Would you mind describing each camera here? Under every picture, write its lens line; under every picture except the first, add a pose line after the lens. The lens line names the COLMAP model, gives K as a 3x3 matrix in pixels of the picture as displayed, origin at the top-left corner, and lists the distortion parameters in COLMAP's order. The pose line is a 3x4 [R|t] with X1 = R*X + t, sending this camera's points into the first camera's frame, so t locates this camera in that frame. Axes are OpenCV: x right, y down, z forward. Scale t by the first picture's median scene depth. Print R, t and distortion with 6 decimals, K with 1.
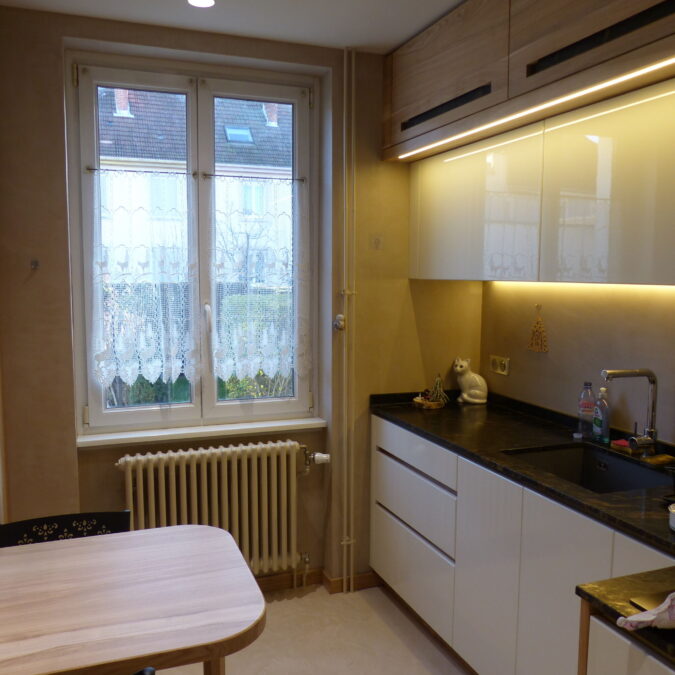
lens RADIAL K [[670.0, 0, 337.5], [0, 670.0, 337.5], [0, 0, 1]] dist [-0.029546, 0.019512]
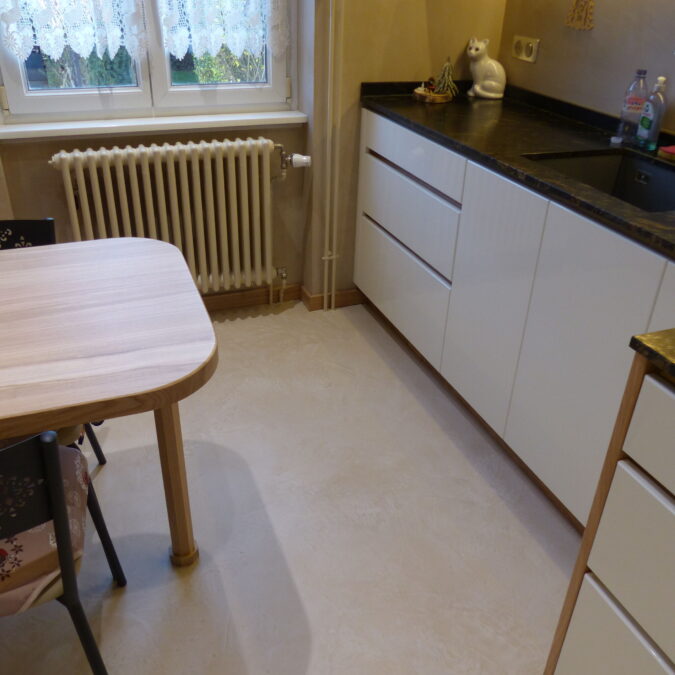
lens RADIAL K [[670.0, 0, 337.5], [0, 670.0, 337.5], [0, 0, 1]] dist [-0.029546, 0.019512]
pose [[0.999539, 0.019603, 0.023172, 0.007639], [-0.027436, 0.910050, 0.413590, 0.035177], [-0.012980, -0.414036, 0.910168, 0.148424]]
